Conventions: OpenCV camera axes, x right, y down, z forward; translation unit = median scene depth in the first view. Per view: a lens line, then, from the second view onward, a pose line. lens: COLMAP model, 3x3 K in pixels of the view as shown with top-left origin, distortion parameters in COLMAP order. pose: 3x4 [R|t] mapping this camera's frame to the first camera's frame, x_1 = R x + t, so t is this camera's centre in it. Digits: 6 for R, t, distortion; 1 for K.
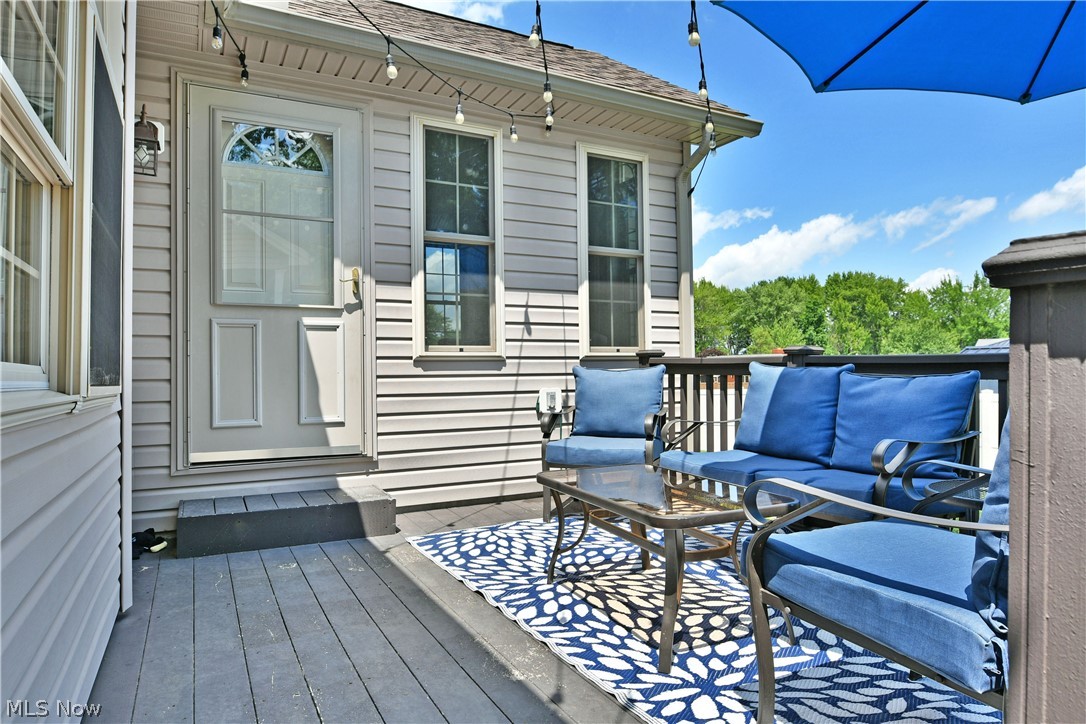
lens RADIAL K [[660.0, 0, 539.1], [0, 660.0, 361.0], [0, 0, 1]] dist [-0.010156, -0.004697]
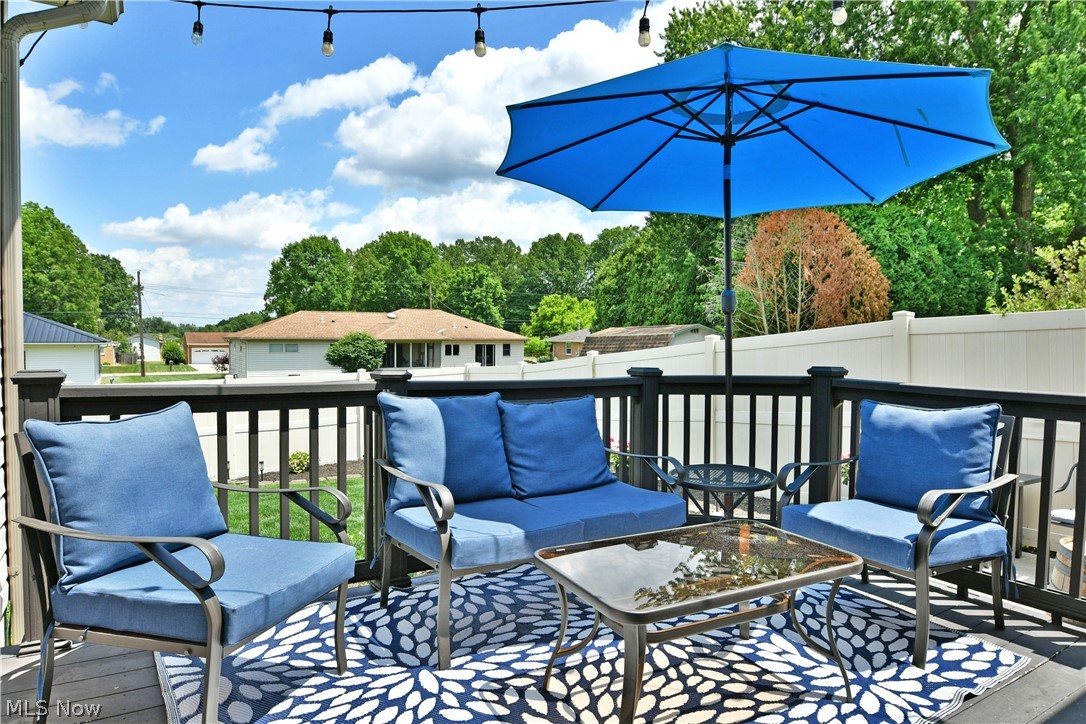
lens RADIAL K [[660.0, 0, 539.1], [0, 660.0, 361.0], [0, 0, 1]] dist [-0.010156, -0.004697]
pose [[-0.072344, -0.022401, 0.997128, -0.704952], [-0.023375, 0.999511, 0.020758, -0.086100], [-0.997106, -0.021806, -0.072833, 1.331714]]
